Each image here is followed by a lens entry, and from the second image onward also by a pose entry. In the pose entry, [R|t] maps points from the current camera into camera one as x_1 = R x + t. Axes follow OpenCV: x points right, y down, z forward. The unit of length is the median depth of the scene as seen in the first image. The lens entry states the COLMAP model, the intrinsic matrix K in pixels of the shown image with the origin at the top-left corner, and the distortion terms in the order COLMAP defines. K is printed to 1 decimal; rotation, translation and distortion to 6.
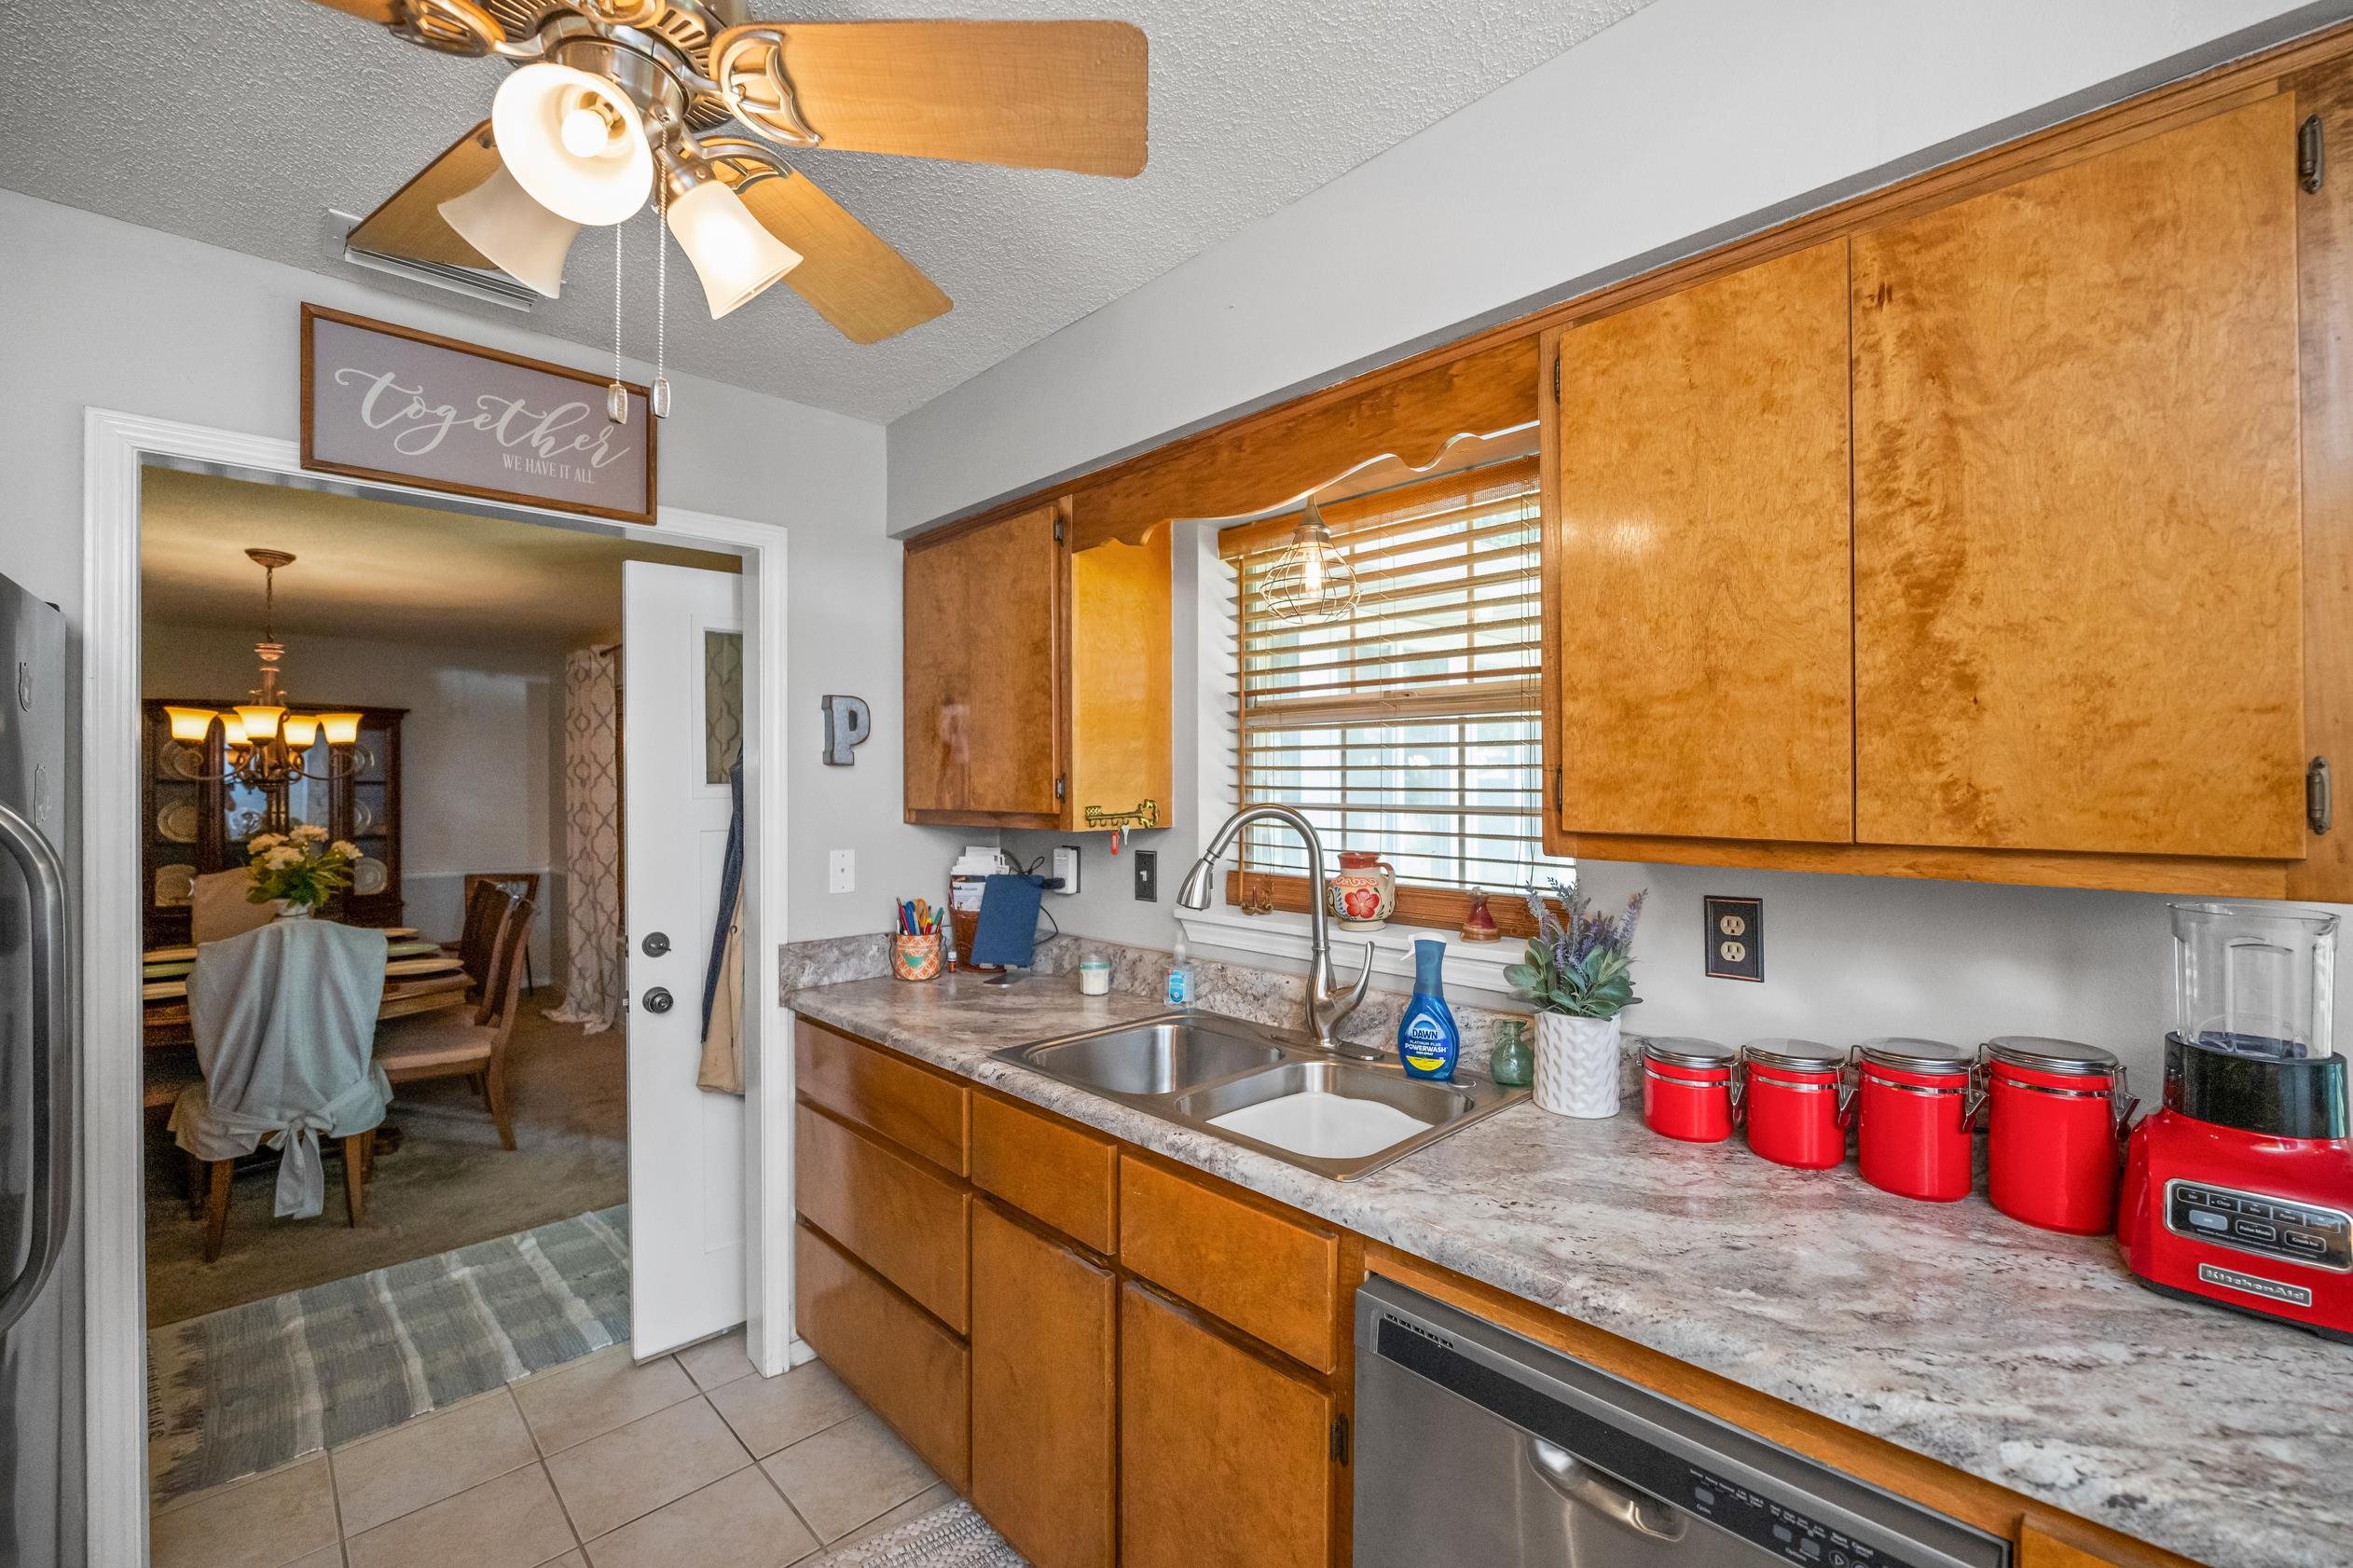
lens RADIAL K [[989.9, 0, 1180.8], [0, 989.9, 781.8], [0, 0, 1]] dist [-0.010428, 0.000119]
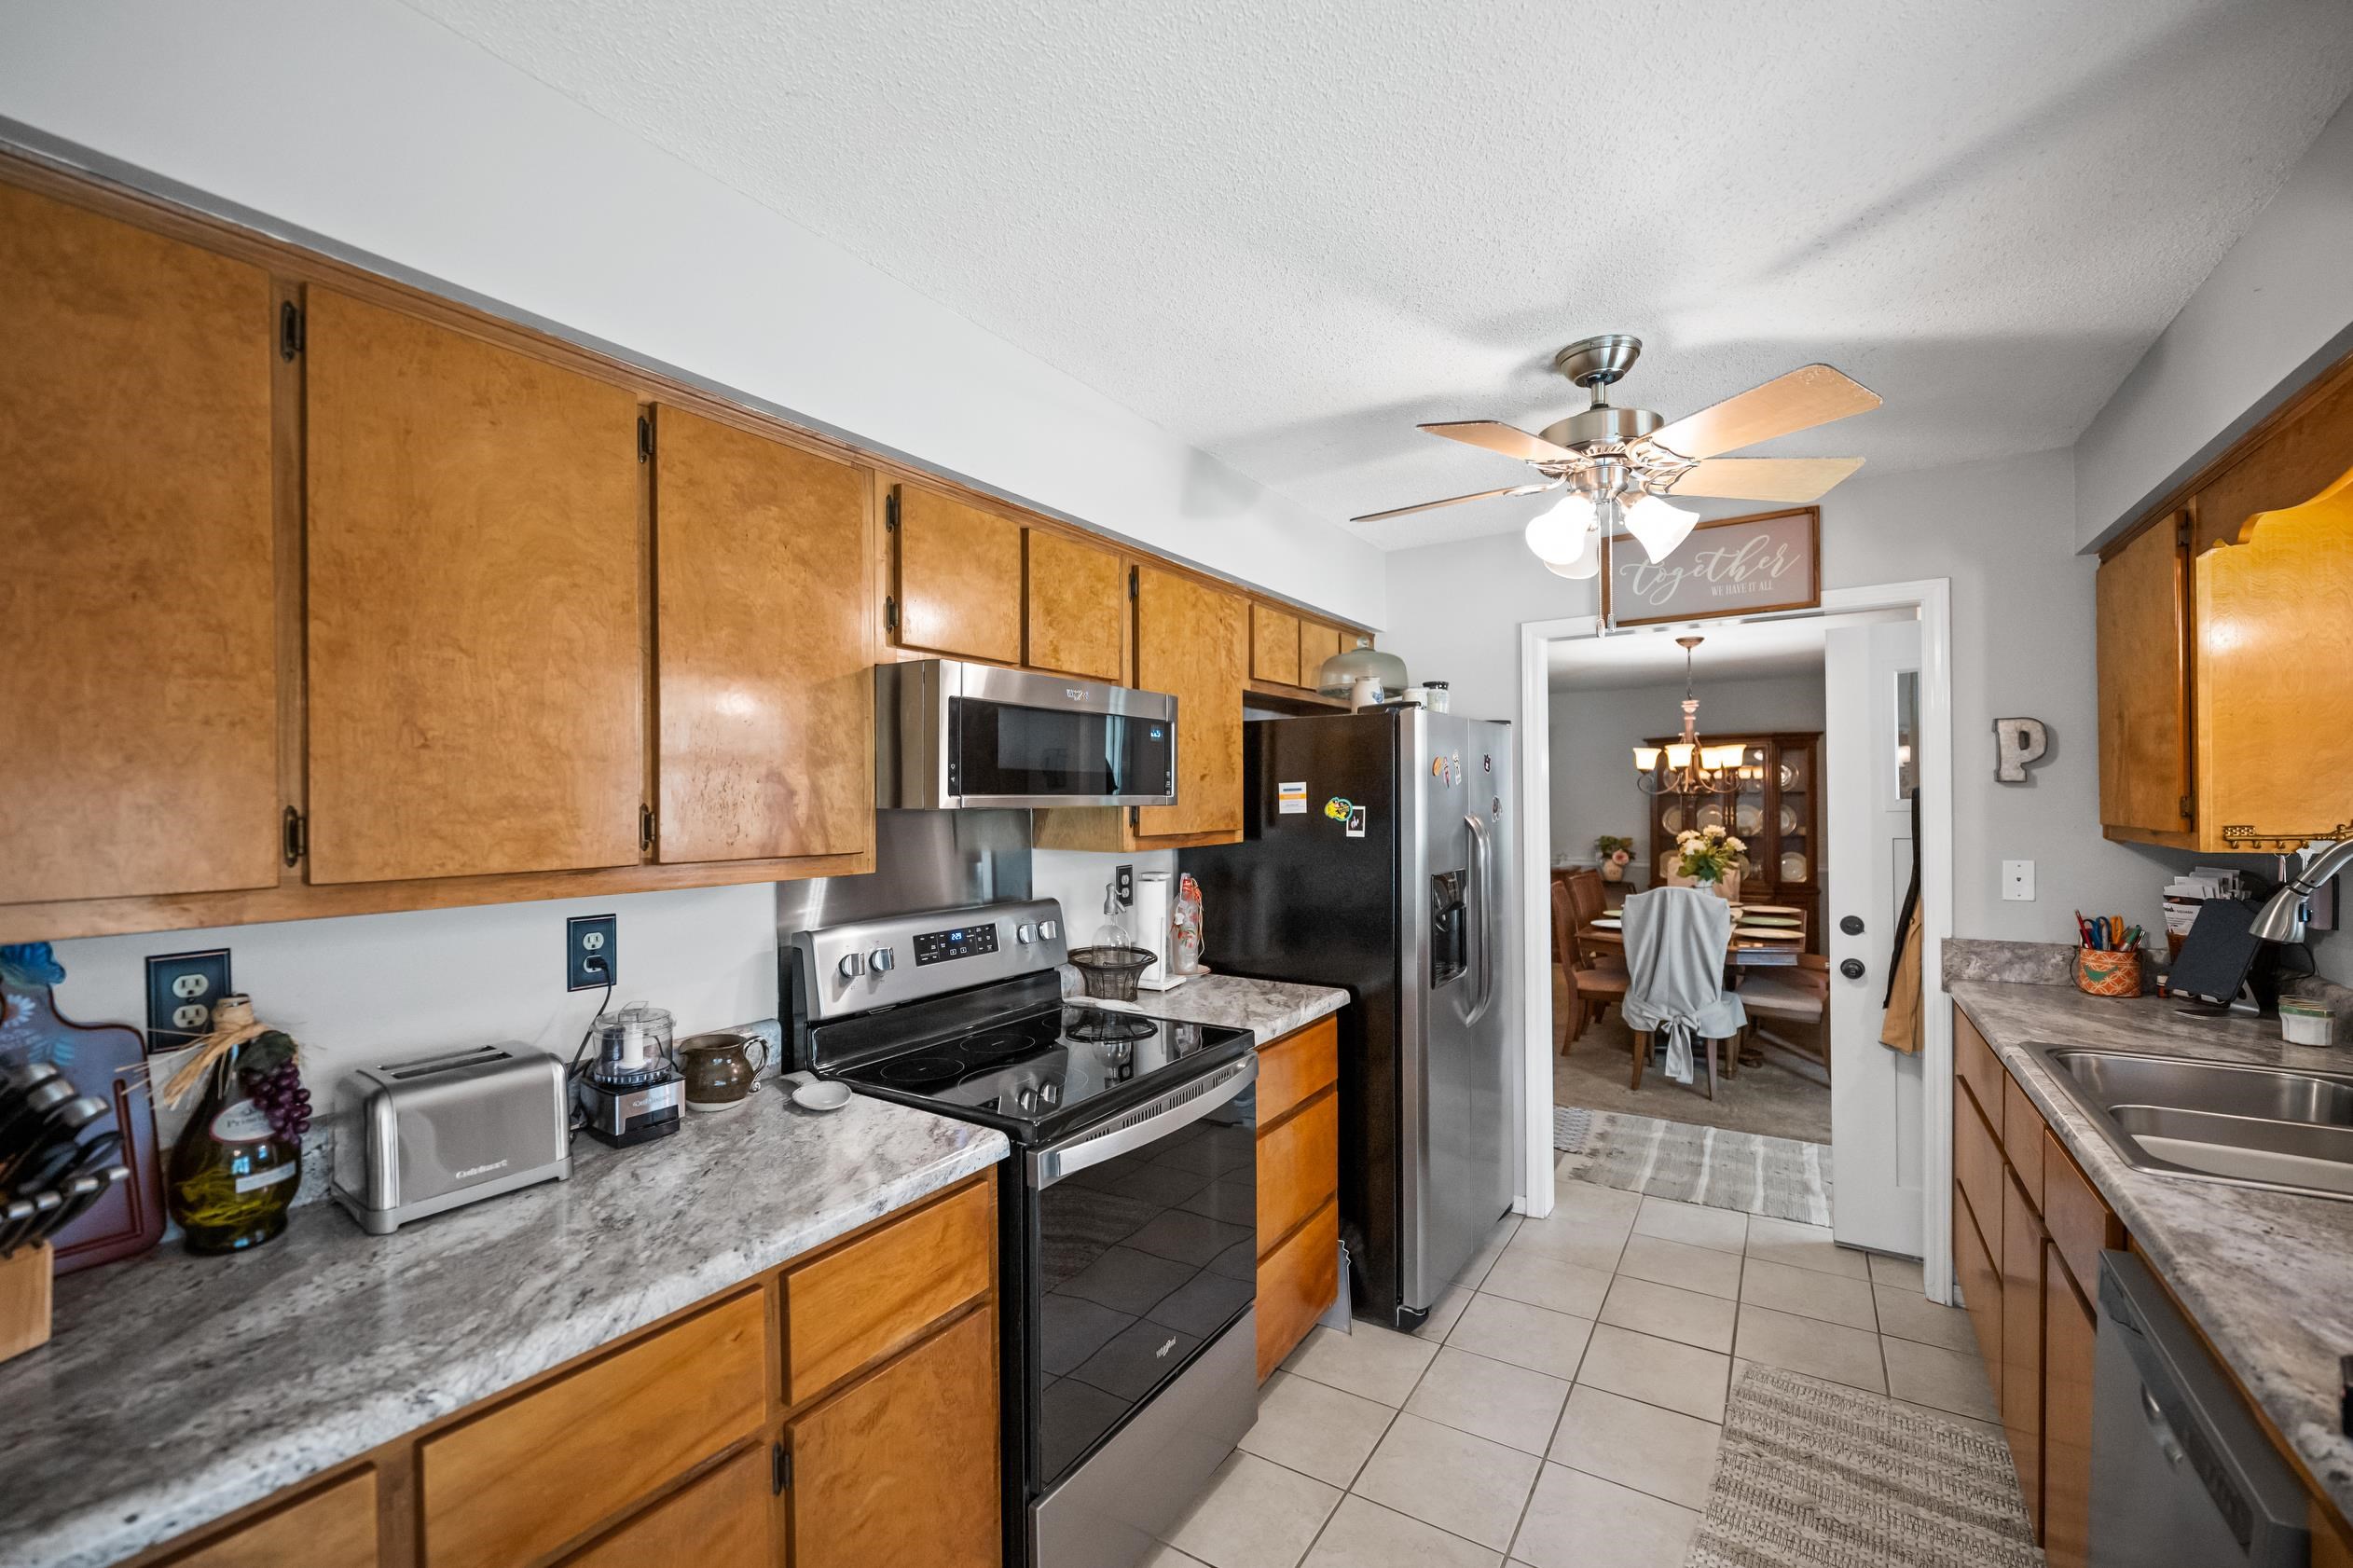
lens RADIAL K [[989.9, 0, 1180.8], [0, 989.9, 781.8], [0, 0, 1]] dist [-0.010428, 0.000119]
pose [[0.244092, -0.016831, -0.969606, 0.472416], [0.013608, 0.999810, -0.013930, -0.014515], [0.969657, -0.009794, 0.244274, -0.146434]]
